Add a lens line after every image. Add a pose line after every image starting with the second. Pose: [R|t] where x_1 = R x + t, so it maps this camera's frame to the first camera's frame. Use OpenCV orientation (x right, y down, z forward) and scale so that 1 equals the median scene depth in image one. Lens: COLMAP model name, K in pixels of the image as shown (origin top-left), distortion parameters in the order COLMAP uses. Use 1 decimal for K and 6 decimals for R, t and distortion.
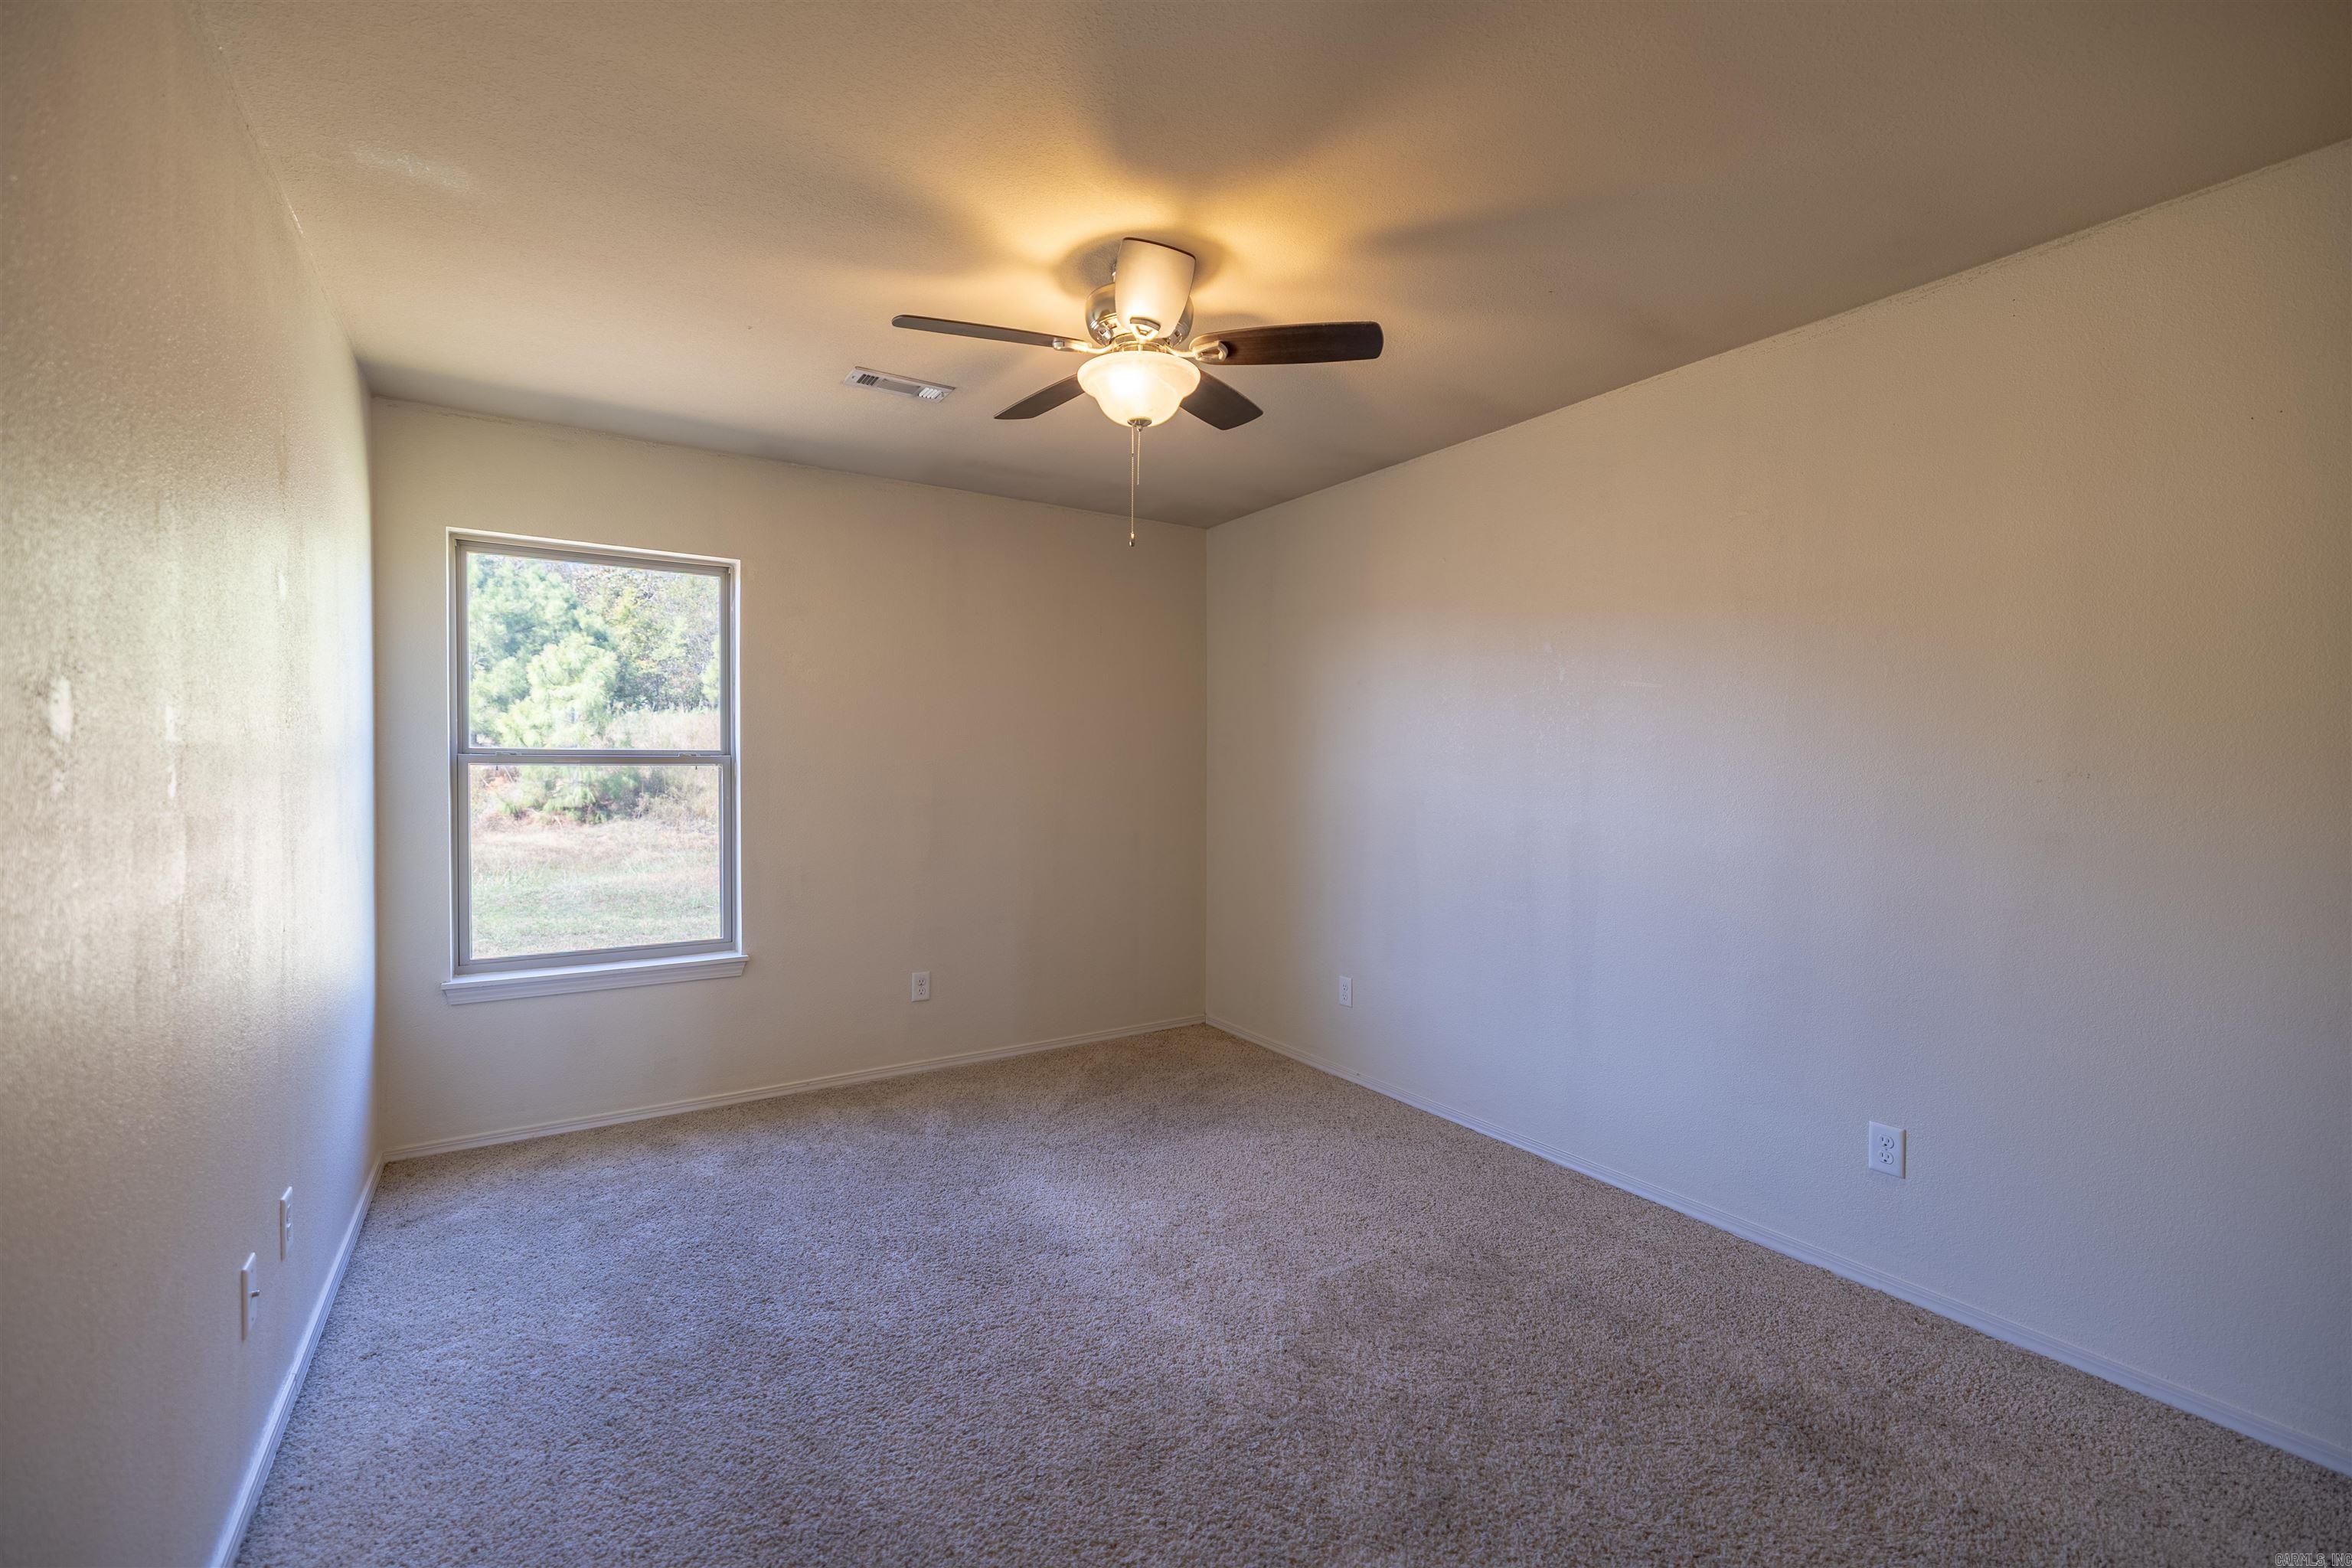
lens RADIAL K [[1009.1, 0, 1176.0], [0, 1009.1, 784.0], [0, 0, 1]] dist [-0.000620, -0.000175]
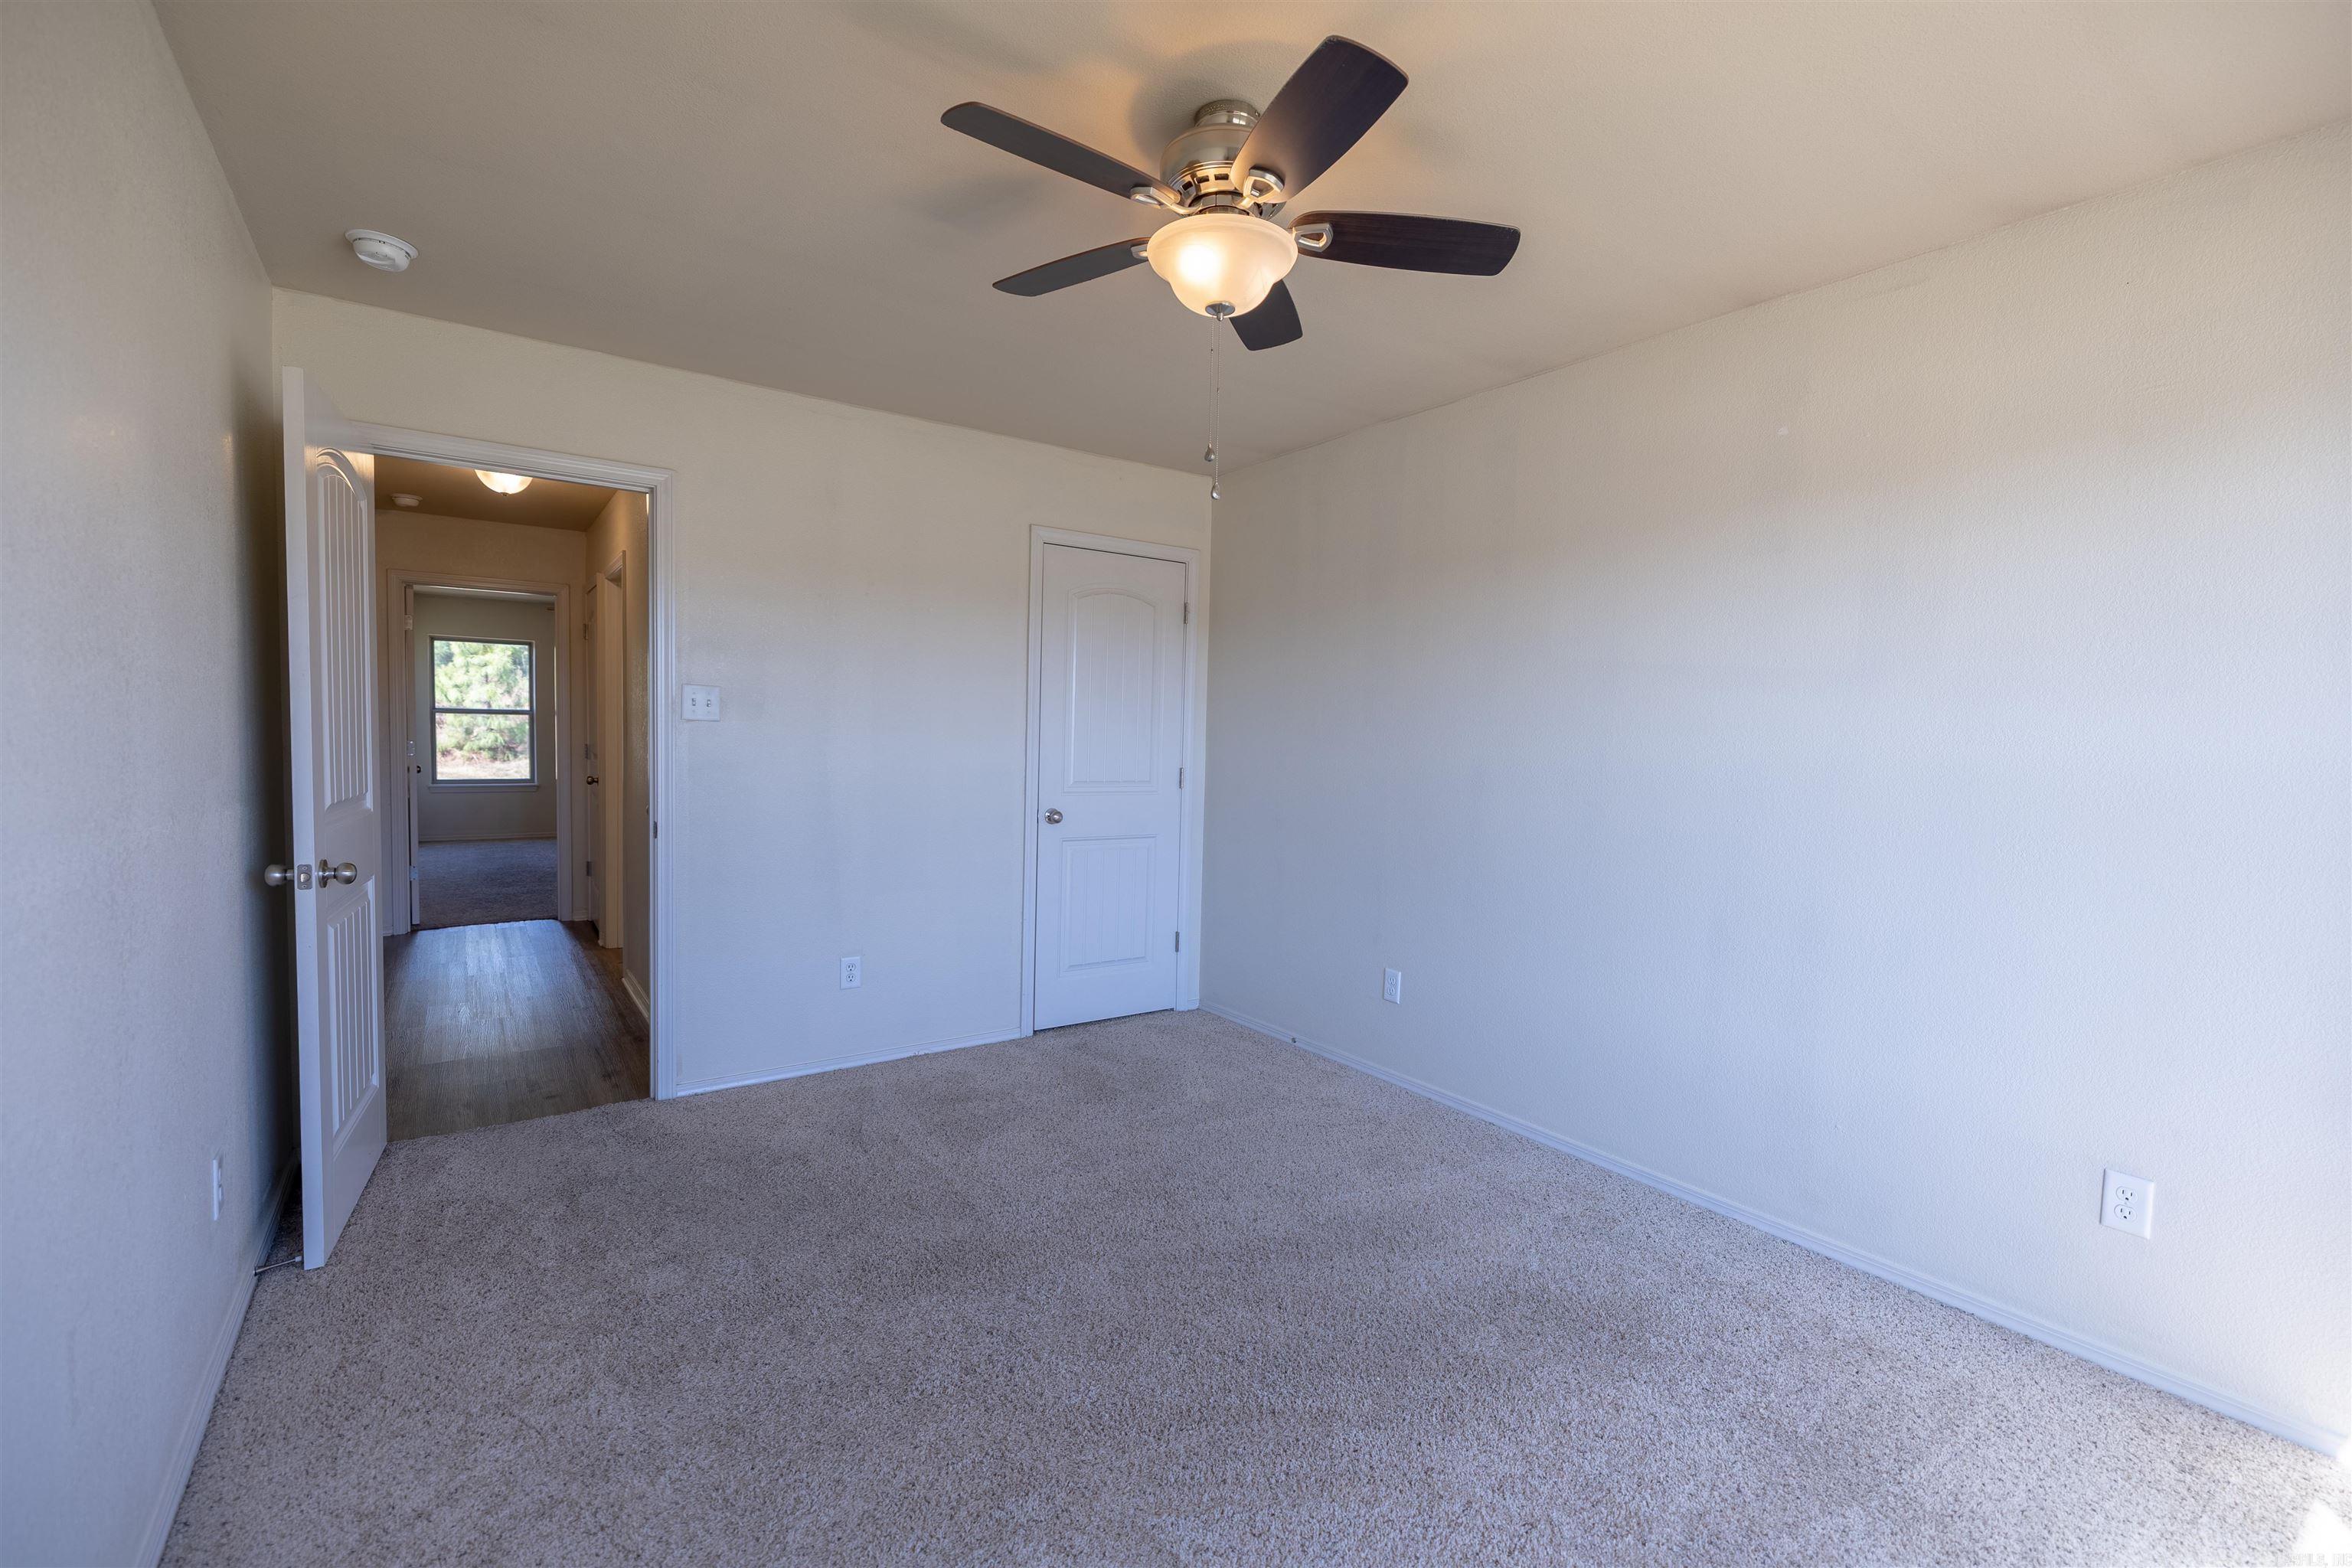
lens RADIAL K [[1009.1, 0, 1176.0], [0, 1009.1, 784.0], [0, 0, 1]] dist [-0.000620, -0.000175]
pose [[0.998431, 0.014683, 0.054035, 0.232312], [-0.016608, 0.999237, 0.035351, 0.008425], [-0.053475, -0.036193, 0.997913, -0.368023]]
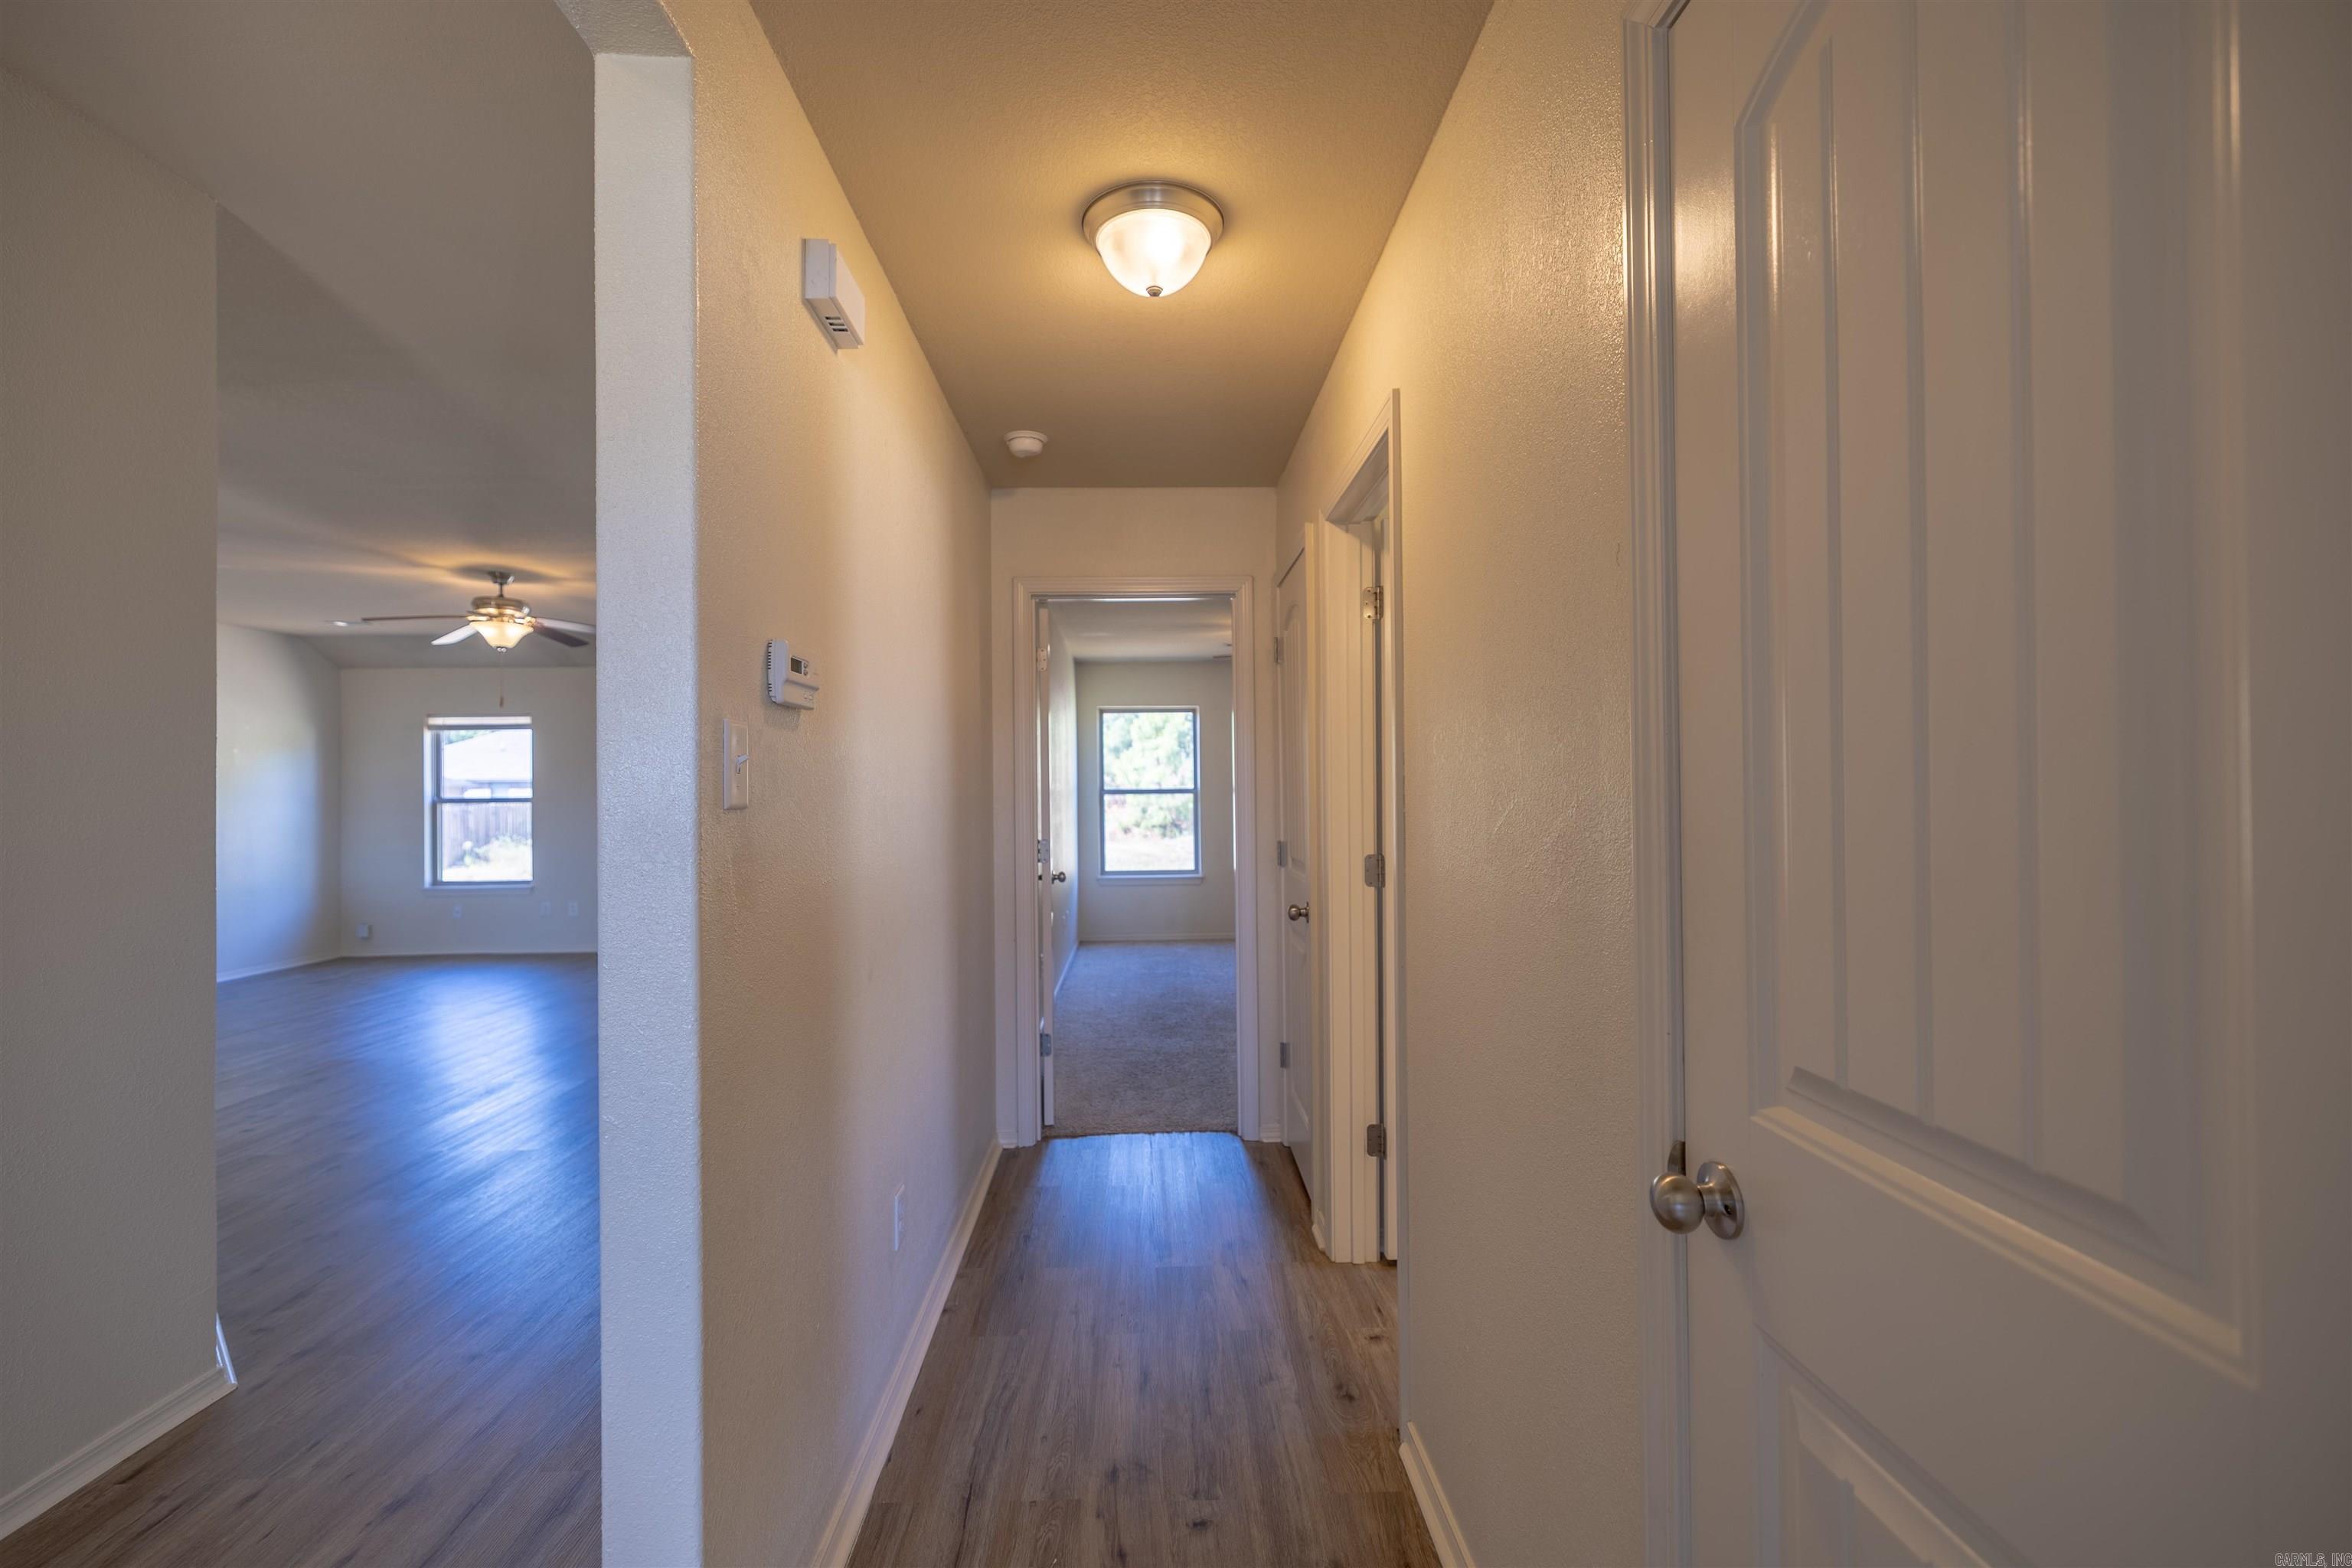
lens RADIAL K [[1009.1, 0, 1176.0], [0, 1009.1, 784.0], [0, 0, 1]] dist [-0.000620, -0.000175]
pose [[0.862302, -0.020121, -0.505994, 0.138097], [0.006873, 0.999583, -0.028036, 0.004664], [0.506347, 0.020697, 0.862081, -0.204460]]
